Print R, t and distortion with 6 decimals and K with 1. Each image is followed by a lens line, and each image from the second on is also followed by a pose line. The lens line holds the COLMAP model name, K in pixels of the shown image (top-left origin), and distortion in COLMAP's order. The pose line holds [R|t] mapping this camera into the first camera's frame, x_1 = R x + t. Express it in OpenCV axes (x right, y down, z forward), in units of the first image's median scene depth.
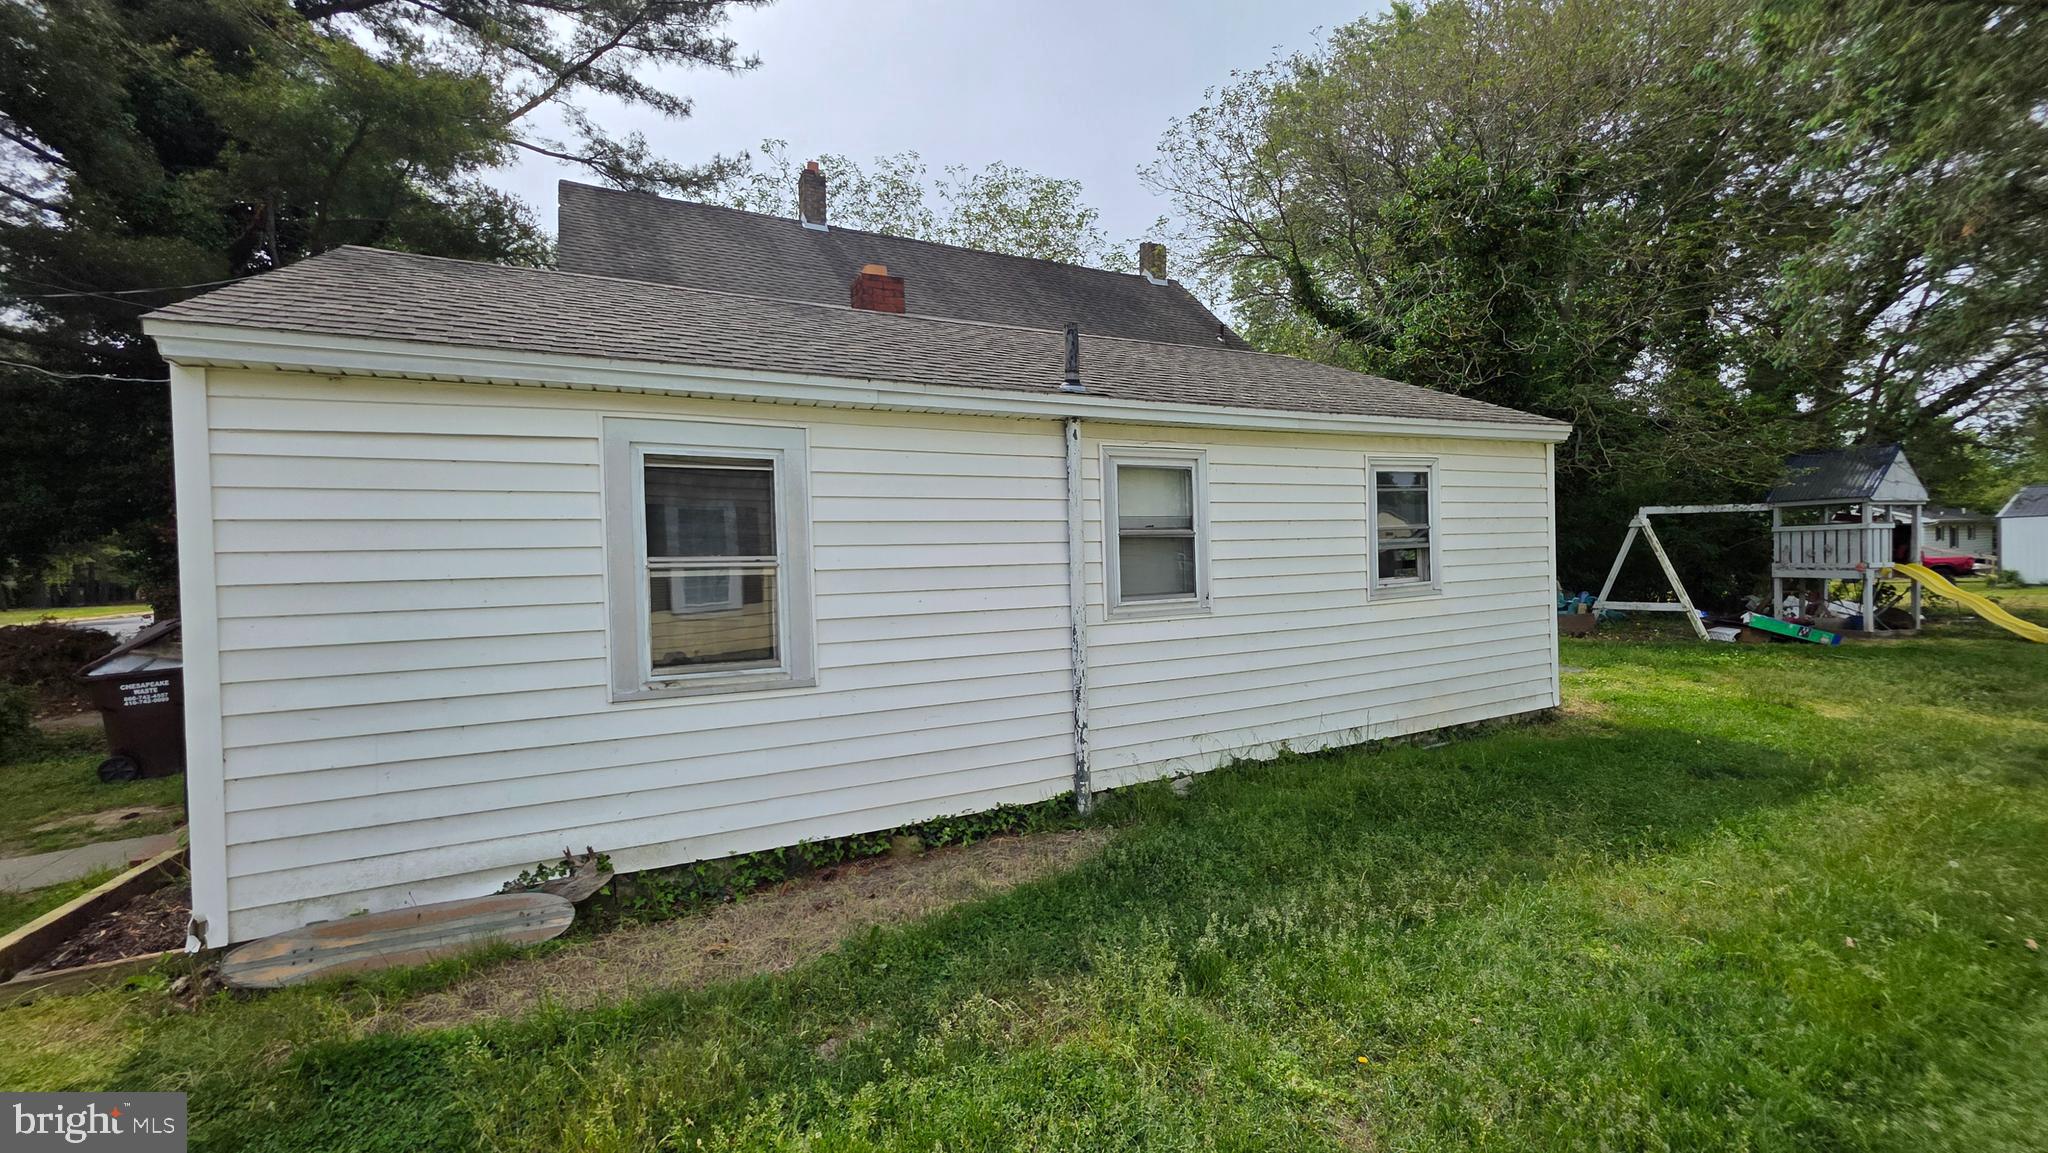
lens RADIAL K [[818.1, 0, 1028.3], [0, 818.1, 570.1], [0, 0, 1]] dist [0.001049, -0.000117]
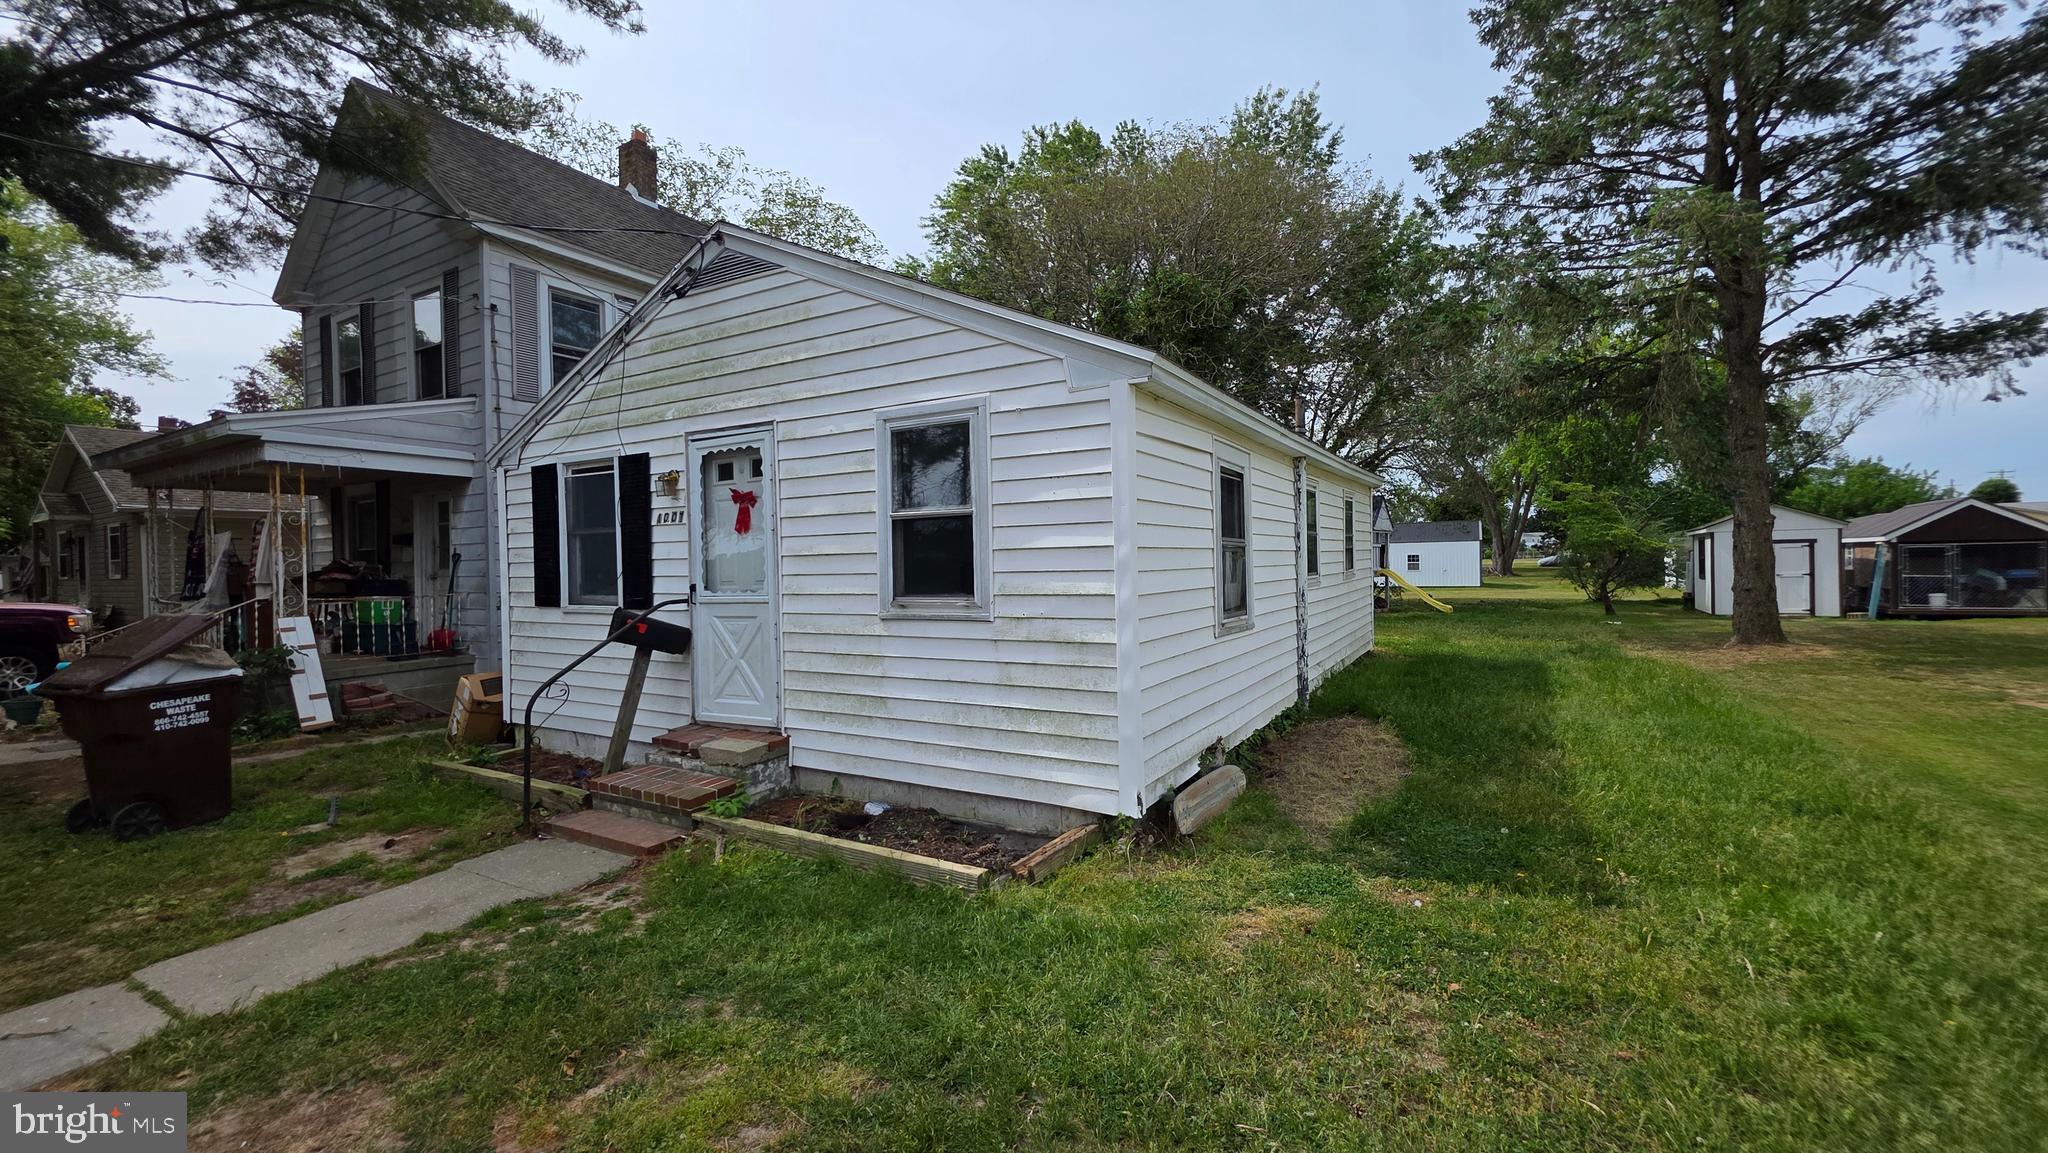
lens RADIAL K [[818.1, 0, 1029.2], [0, 818.1, 542.1], [0, 0, 1]] dist [0.001049, -0.000117]
pose [[0.844596, 0.024840, 0.534828, -0.396893], [0.000921, 0.998854, -0.047847, 0.016396], [-0.535403, 0.040904, 0.843605, -0.010510]]
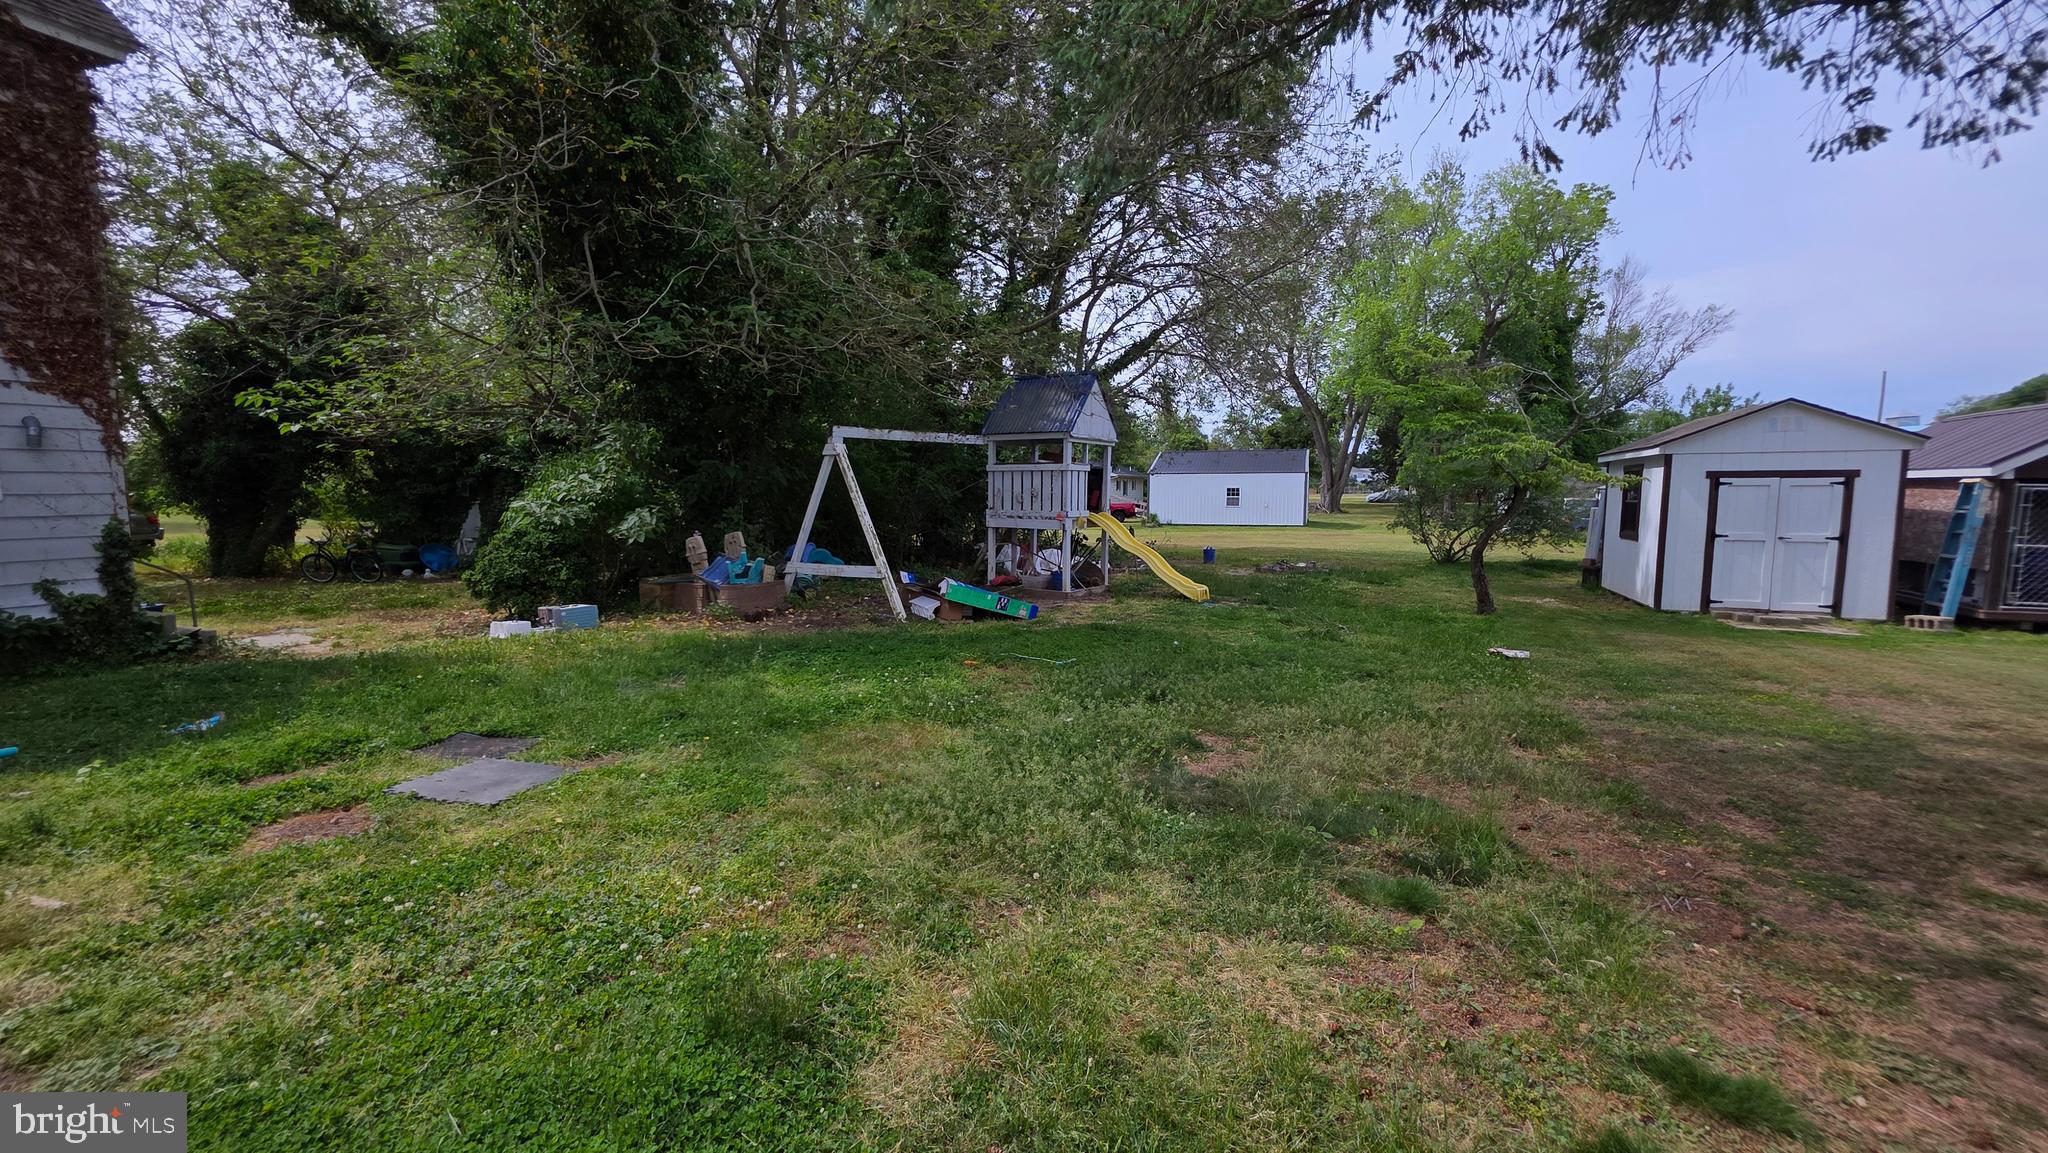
lens RADIAL K [[818.1, 0, 1027.8], [0, 818.1, 568.2], [0, 0, 1]] dist [0.001049, -0.000117]
pose [[0.744270, -0.038119, 0.666790, 0.407655], [-0.012503, 0.997400, 0.070974, -0.008951], [-0.667762, -0.061161, 0.741858, 0.375904]]
